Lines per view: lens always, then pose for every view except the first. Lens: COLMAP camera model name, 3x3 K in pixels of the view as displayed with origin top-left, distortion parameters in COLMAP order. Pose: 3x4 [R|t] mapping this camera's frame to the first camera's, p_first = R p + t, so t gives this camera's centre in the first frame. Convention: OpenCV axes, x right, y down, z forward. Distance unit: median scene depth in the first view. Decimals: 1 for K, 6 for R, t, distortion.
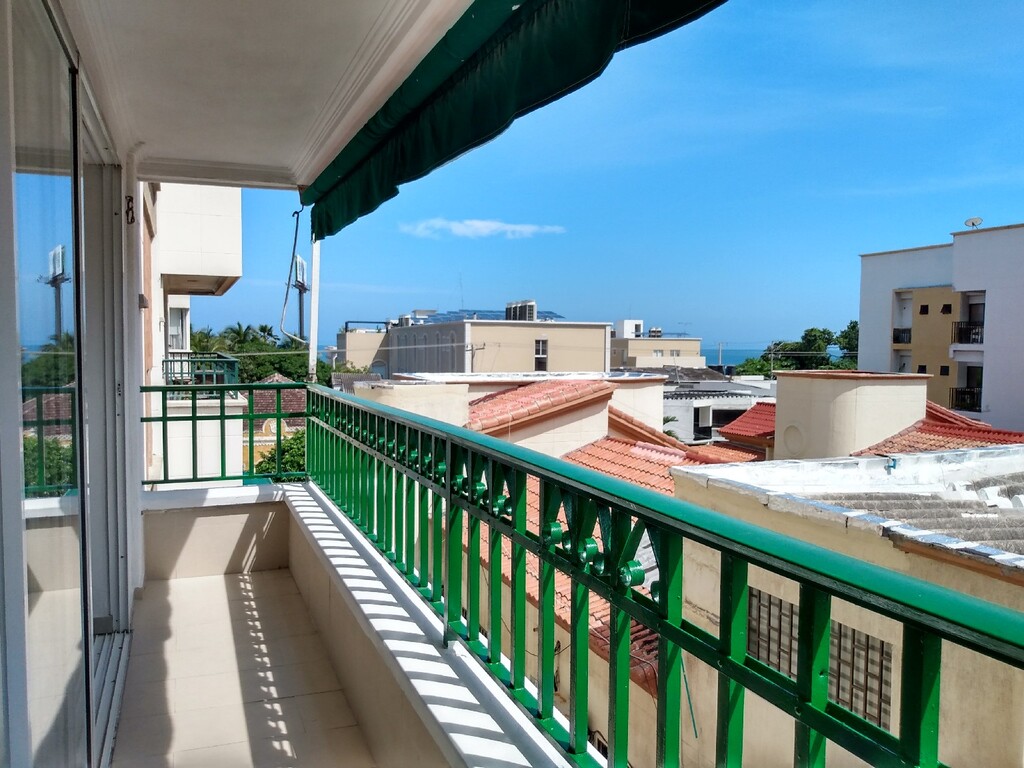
lens RADIAL K [[811.8, 0, 512.6], [0, 811.8, 386.3], [0, 0, 1]] dist [0.006102, -0.026550]
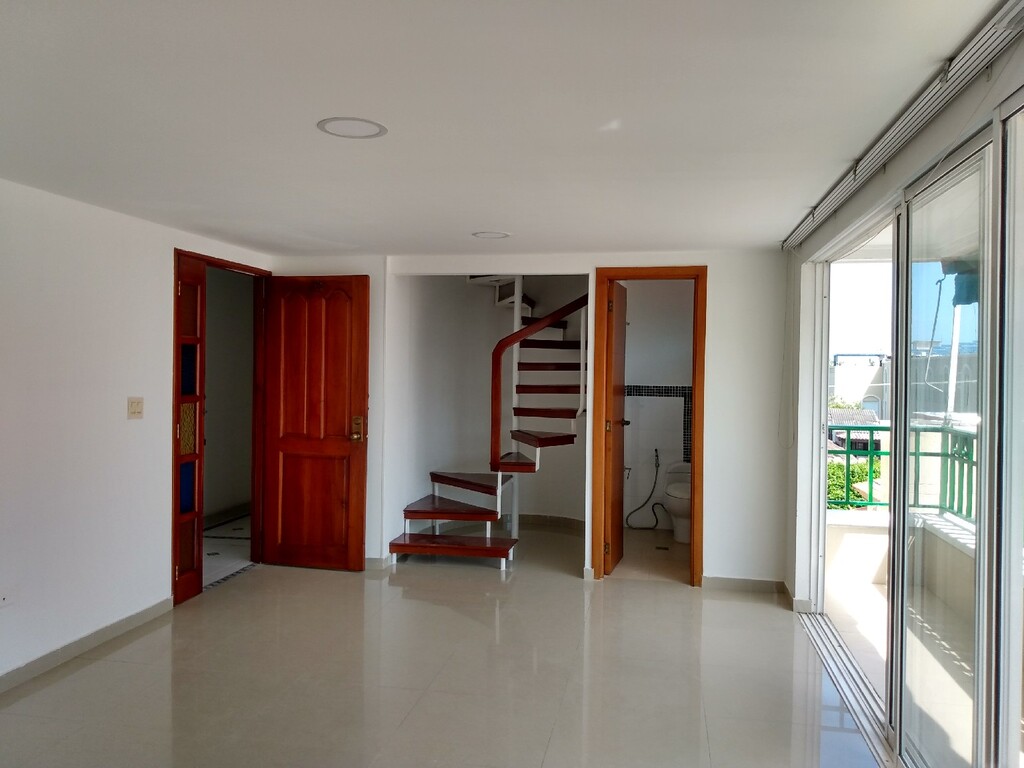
lens RADIAL K [[811.8, 0, 510.4], [0, 811.8, 377.6], [0, 0, 1]] dist [0.006102, -0.026550]
pose [[0.836786, -0.001139, -0.547528, -0.141411], [-0.027633, 0.998636, -0.044309, -0.005552], [0.546832, 0.052207, 0.835613, -0.306166]]
